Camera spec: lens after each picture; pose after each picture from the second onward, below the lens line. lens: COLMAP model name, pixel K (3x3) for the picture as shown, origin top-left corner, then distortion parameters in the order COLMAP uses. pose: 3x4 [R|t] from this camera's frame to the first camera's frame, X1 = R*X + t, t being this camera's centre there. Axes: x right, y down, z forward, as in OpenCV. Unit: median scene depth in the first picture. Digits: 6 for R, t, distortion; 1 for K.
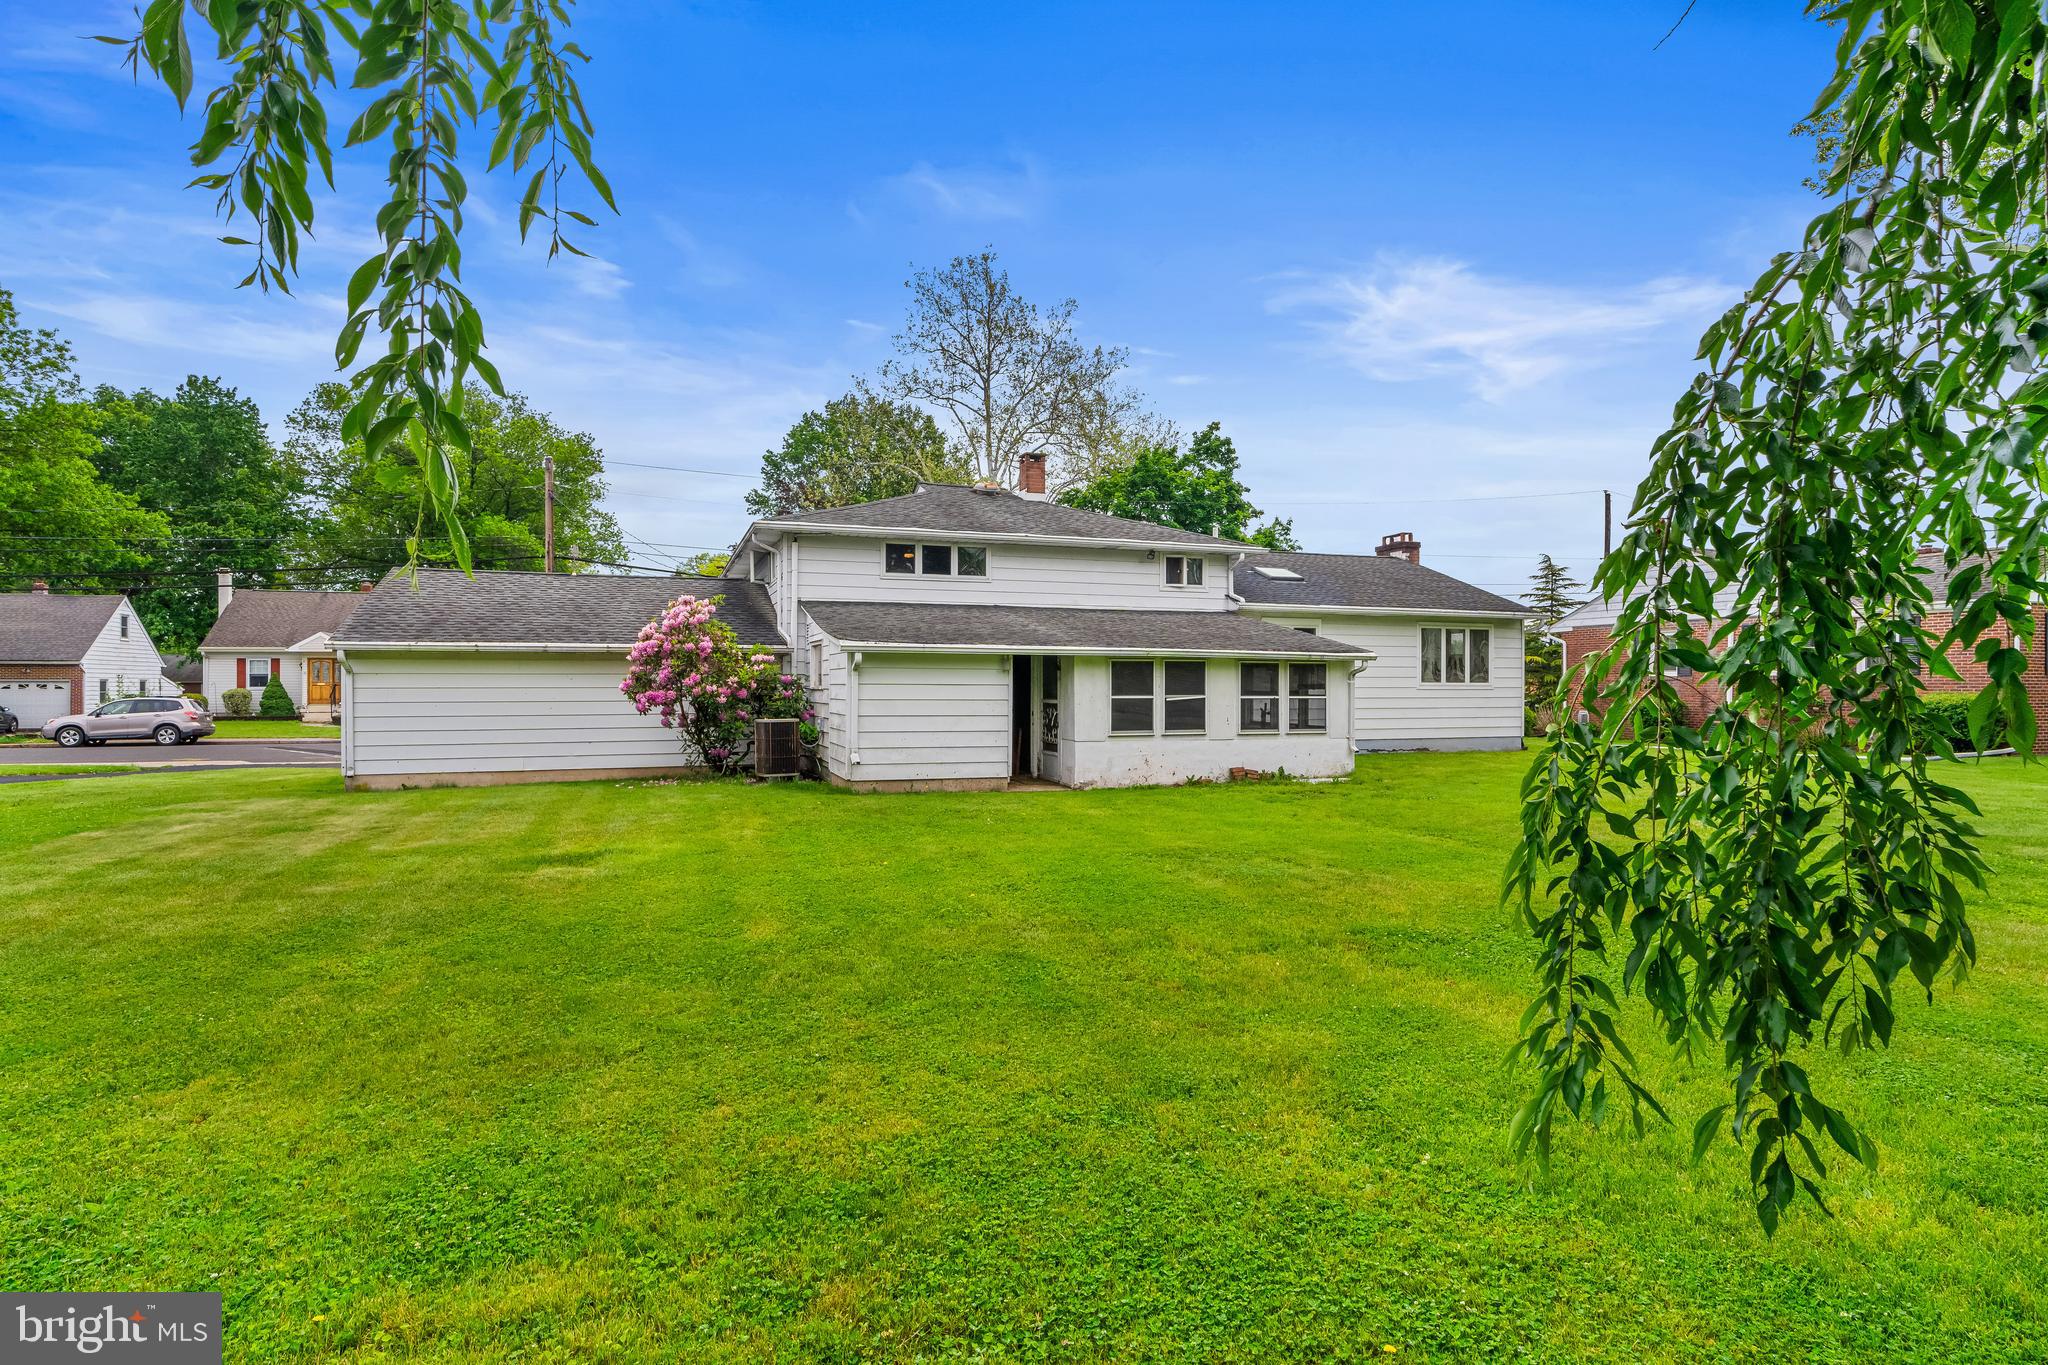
lens RADIAL K [[1076.0, 0, 958.4], [0, 1076.0, 686.1], [0, 0, 1]] dist [-0.037963, -0.000267]
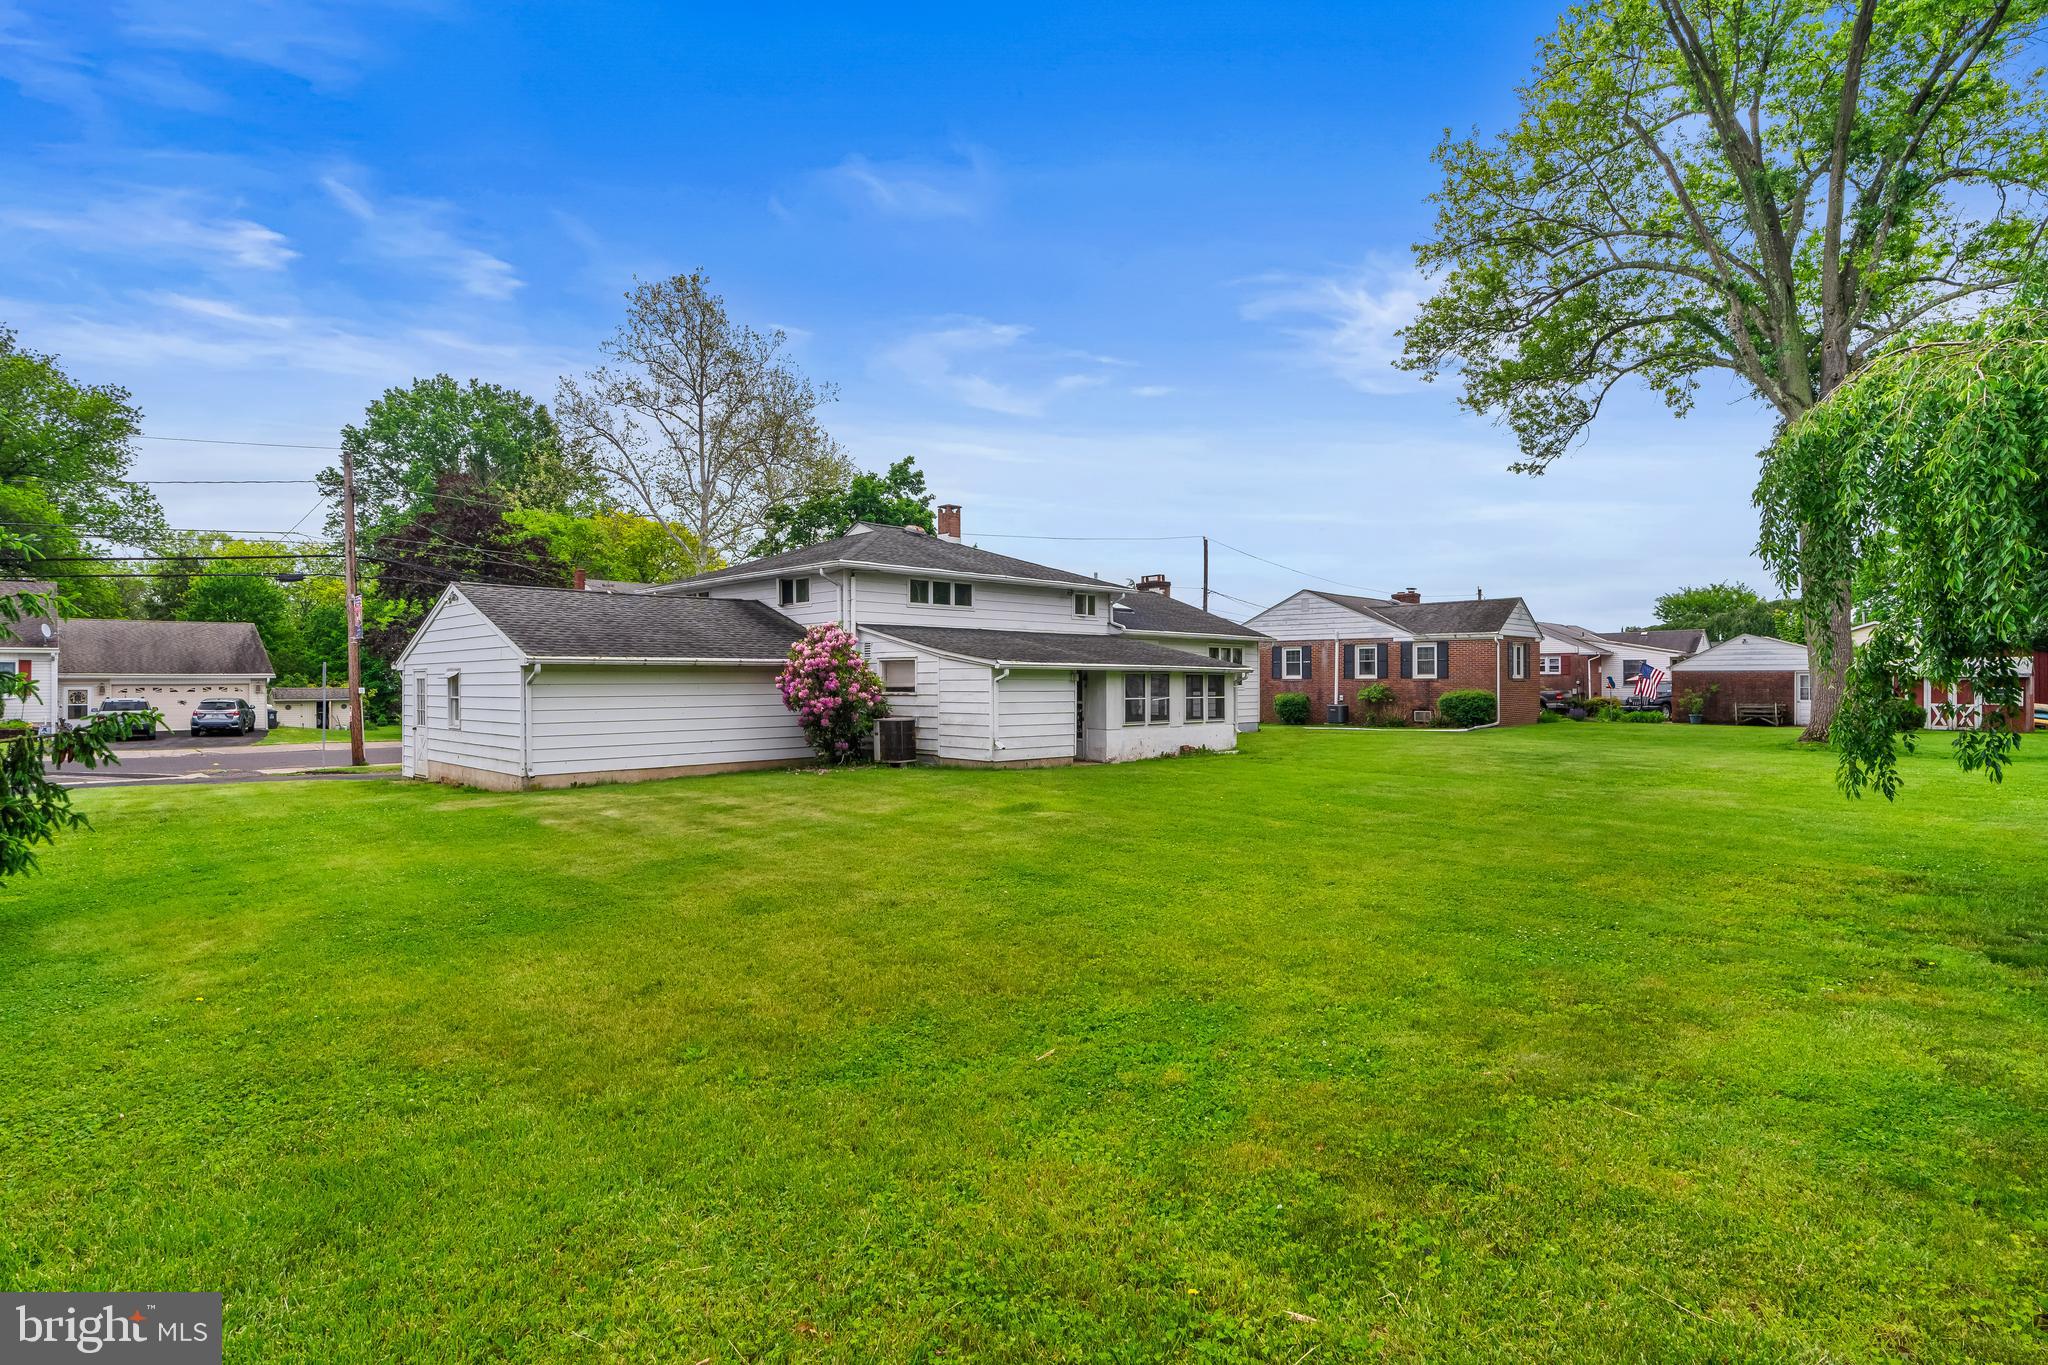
lens RADIAL K [[1076.0, 0, 958.4], [0, 1076.0, 686.1], [0, 0, 1]] dist [-0.037963, -0.000267]
pose [[0.900562, -0.005069, 0.434697, -0.620813], [0.003257, 0.999983, 0.004913, -0.013431], [-0.434715, -0.003009, 0.900563, -0.185133]]
